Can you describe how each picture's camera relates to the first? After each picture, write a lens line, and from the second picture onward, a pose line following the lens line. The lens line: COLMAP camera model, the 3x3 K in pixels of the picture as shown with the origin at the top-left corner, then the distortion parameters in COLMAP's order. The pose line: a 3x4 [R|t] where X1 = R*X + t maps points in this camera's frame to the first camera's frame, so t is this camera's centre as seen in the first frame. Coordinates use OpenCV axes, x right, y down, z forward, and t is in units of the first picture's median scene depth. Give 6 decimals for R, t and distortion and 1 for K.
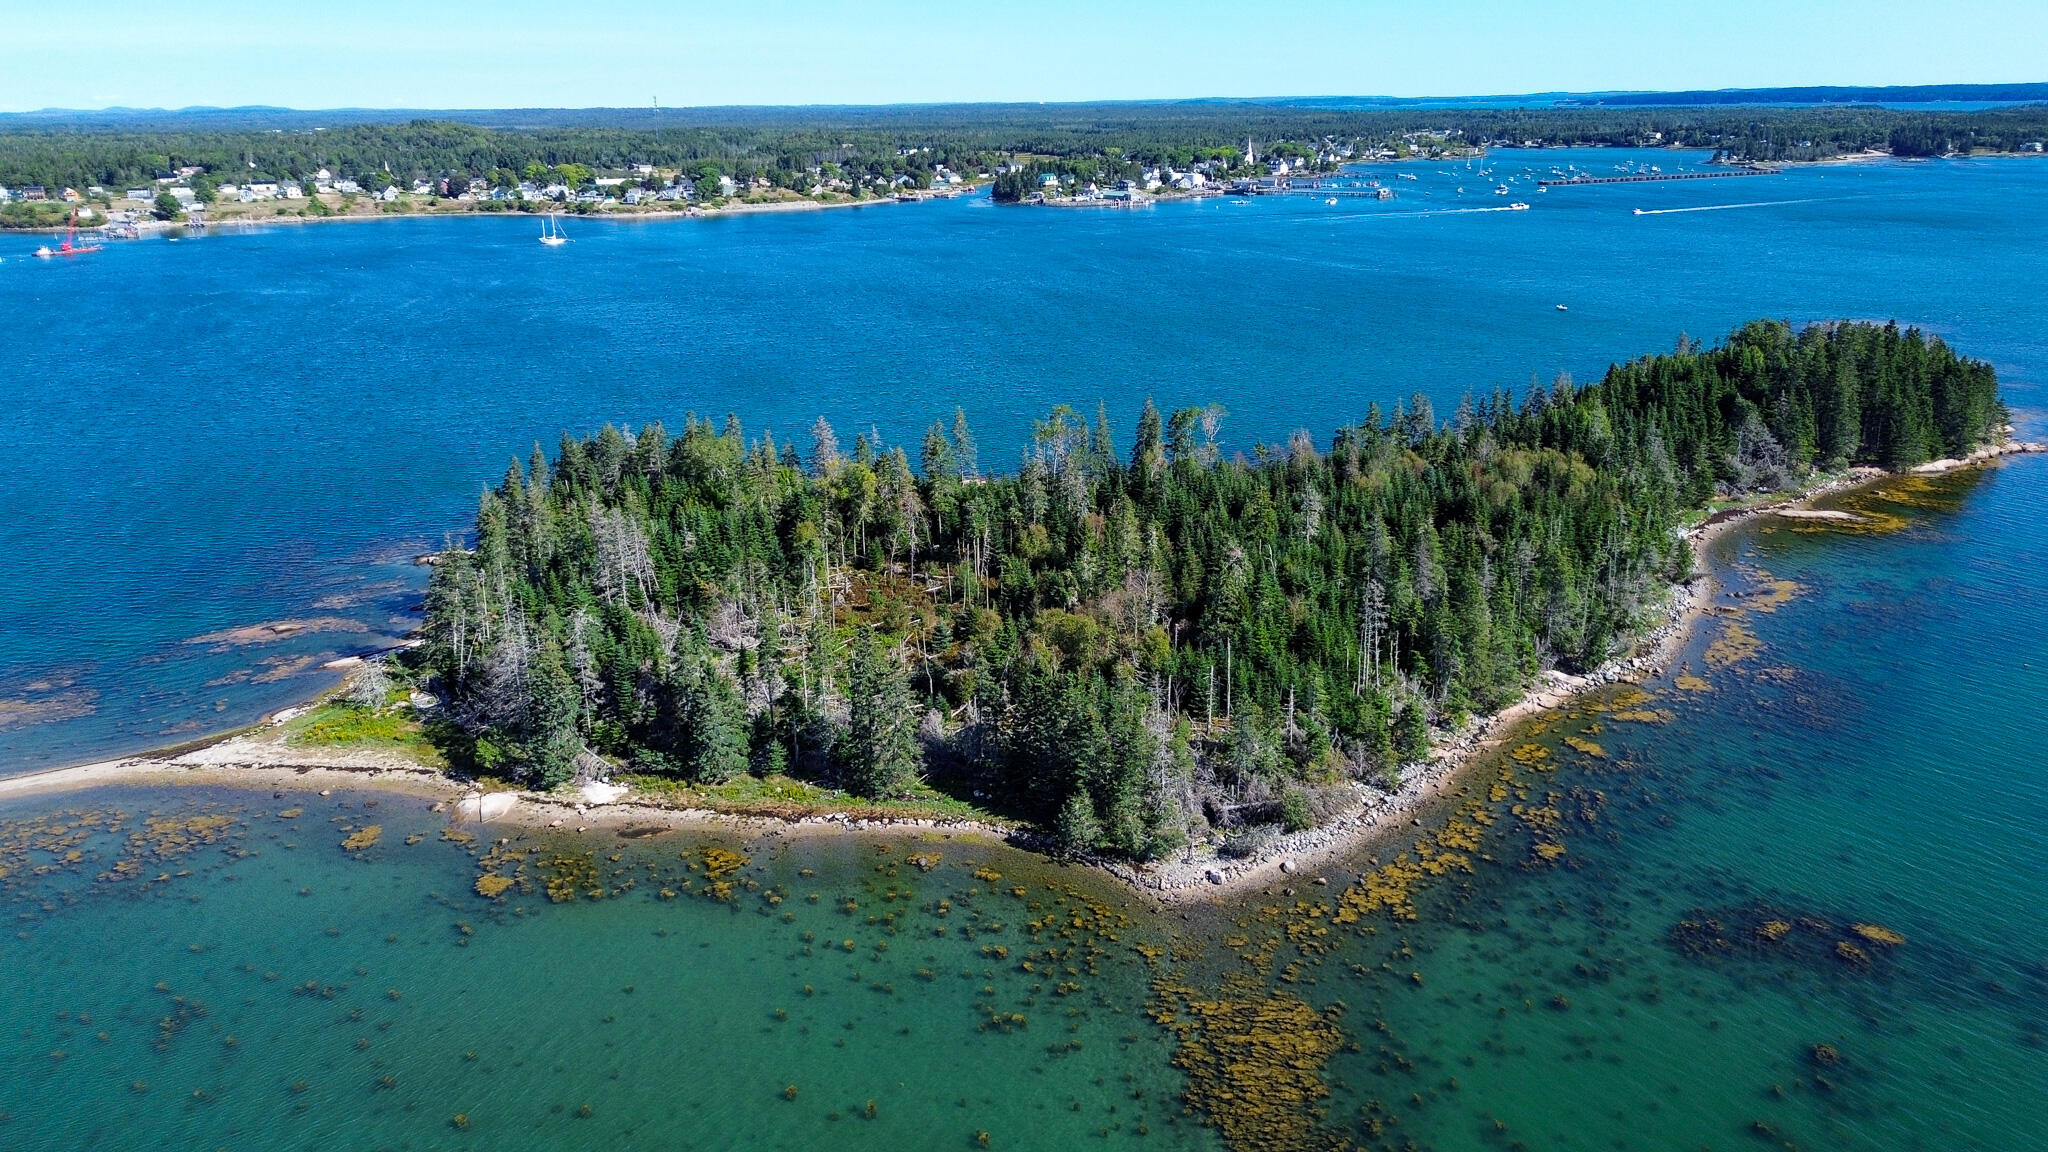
lens RADIAL K [[1450.1, 0, 1030.6], [0, 1450.1, 578.8], [0, 0, 1]] dist [0.061007, -0.060120]
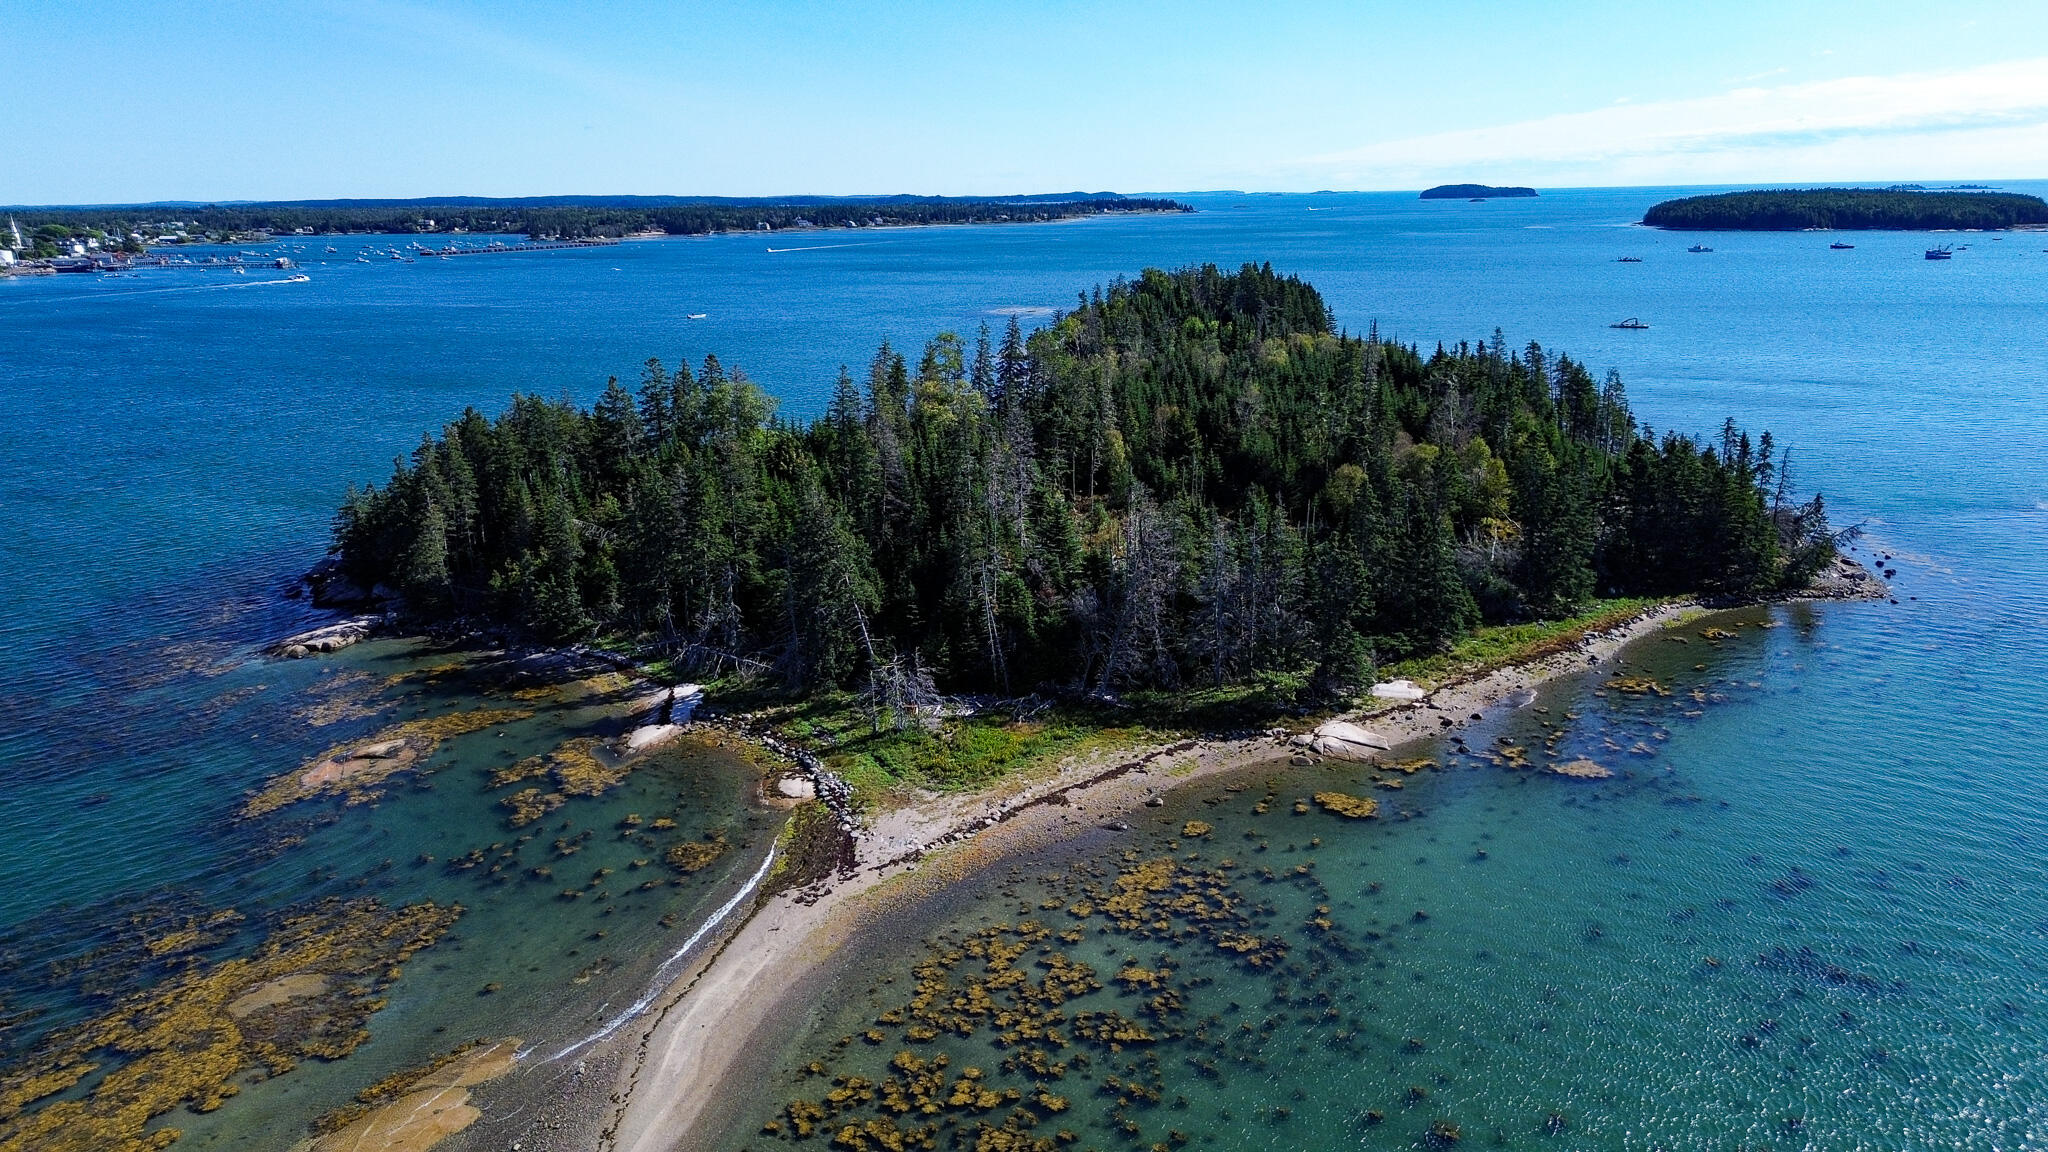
lens RADIAL K [[1463.2, 0, 1029.9], [0, 1463.2, 520.8], [0, 0, 1]] dist [0.077500, -0.097445]
pose [[0.662011, -0.157928, 0.732666, -0.802107], [0.237501, 0.971373, -0.005216, 0.012197], [-0.710869, 0.177461, 0.680568, 0.473310]]
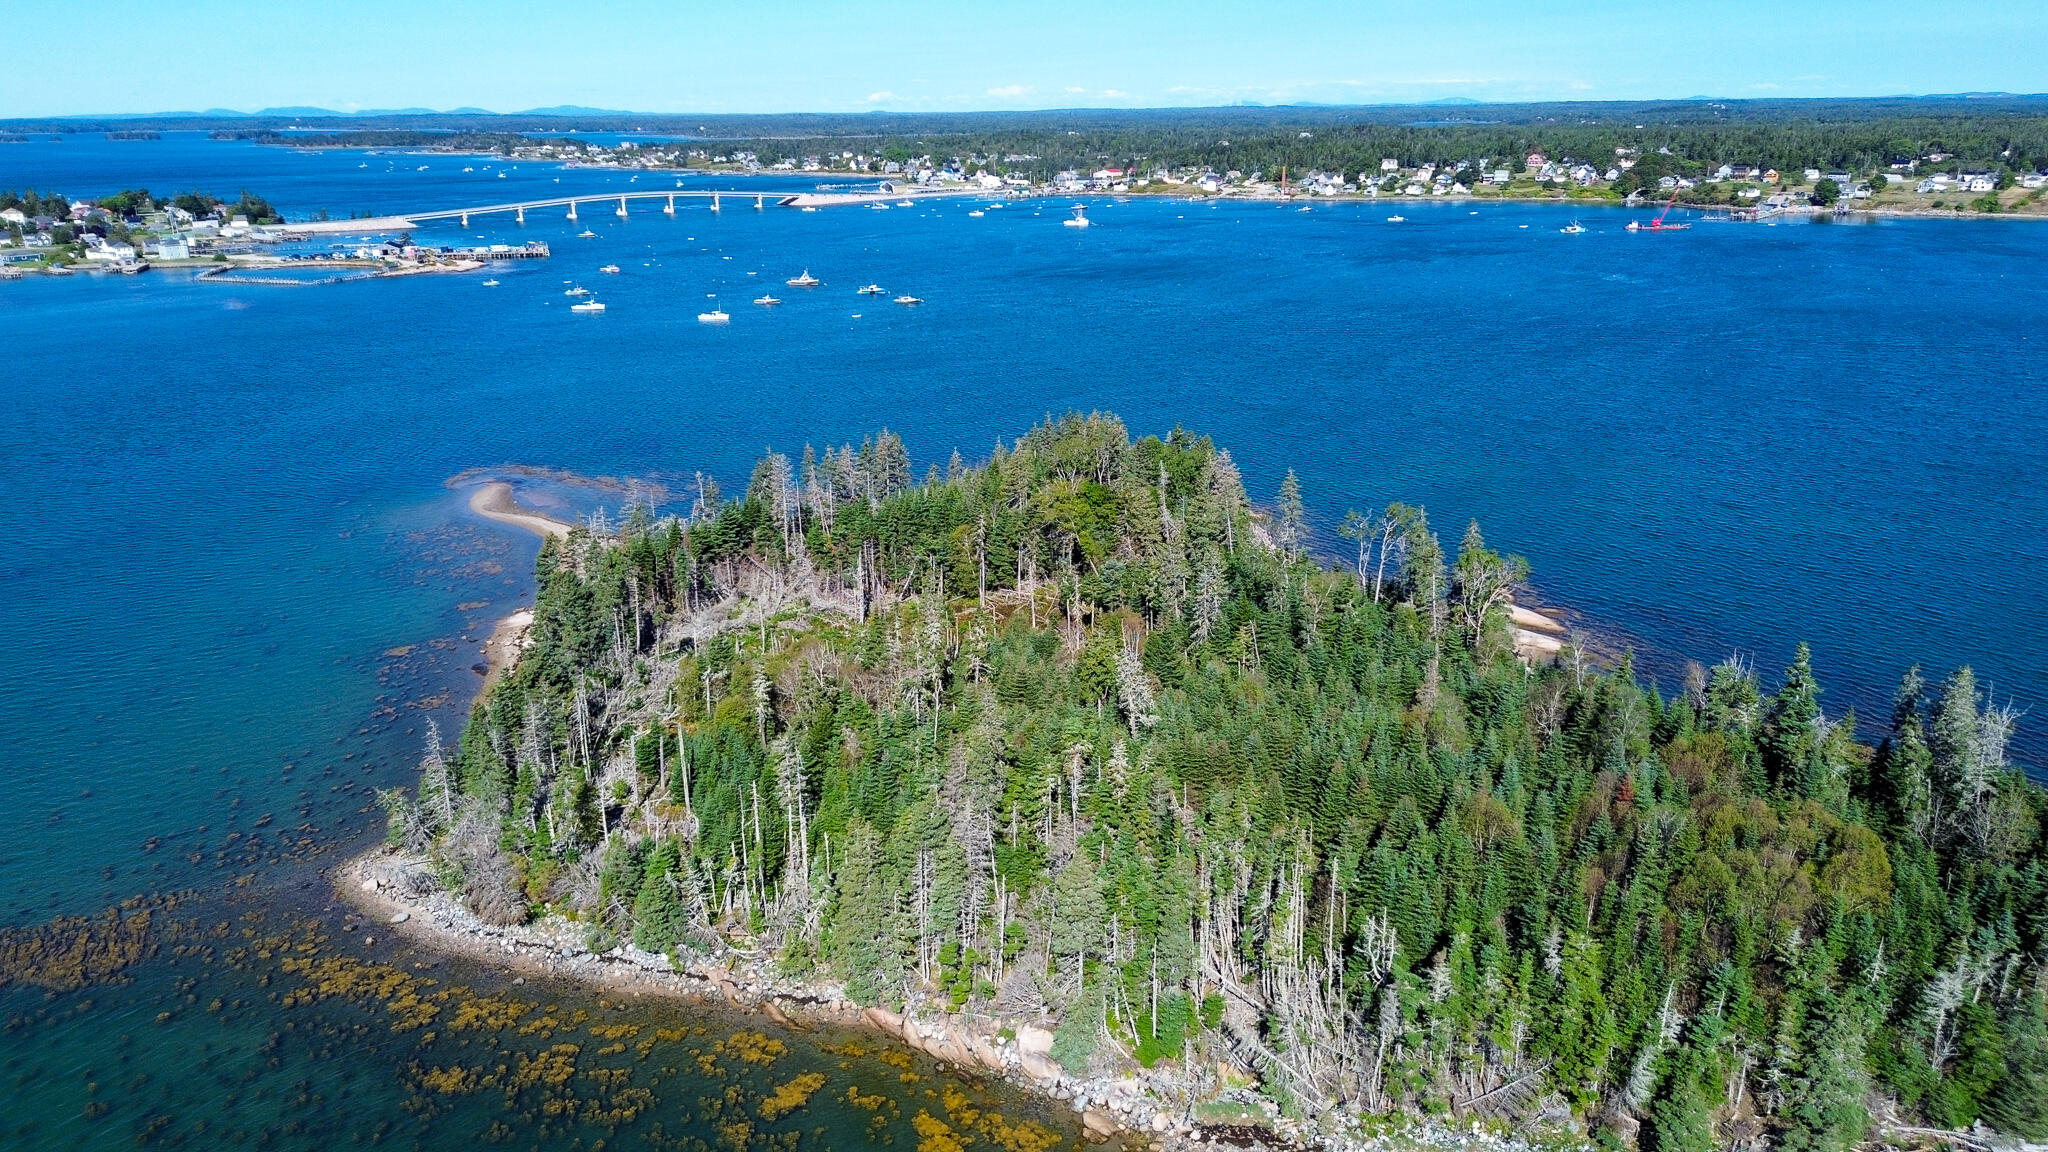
lens RADIAL K [[1450.1, 0, 1030.6], [0, 1450.1, 578.8], [0, 0, 1]] dist [0.061007, -0.060120]
pose [[0.376538, 0.294352, -0.878394, 0.799411], [-0.283789, 0.939244, 0.193093, -0.224499], [0.881863, 0.176571, 0.437195, 0.655782]]
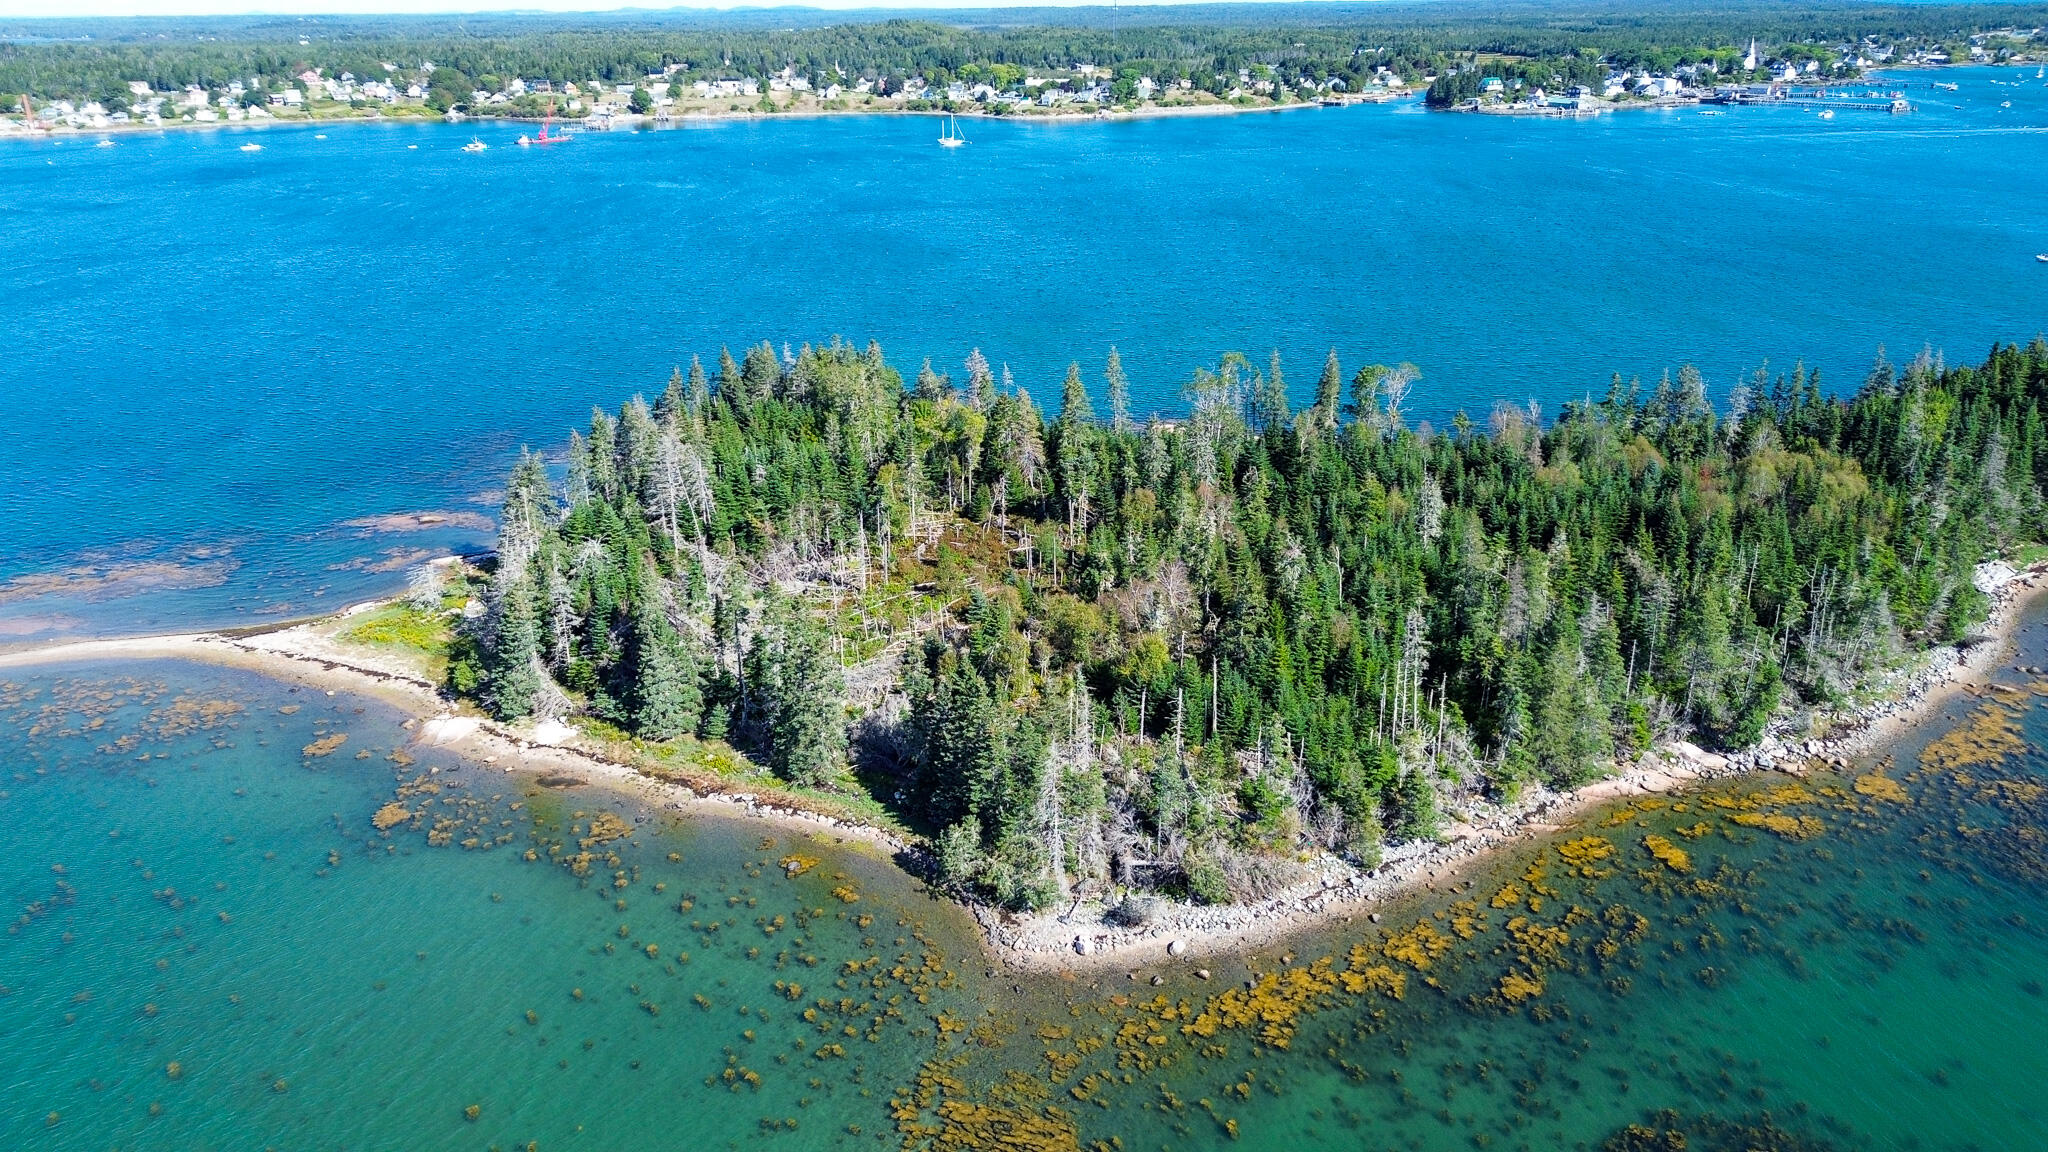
lens RADIAL K [[1450.1, 0, 1030.6], [0, 1450.1, 578.8], [0, 0, 1]] dist [0.061007, -0.060120]
pose [[0.950422, 0.114142, -0.289257, 0.227781], [-0.095942, 0.992452, 0.076384, -0.049332], [0.295792, -0.044845, 0.954199, 0.135316]]
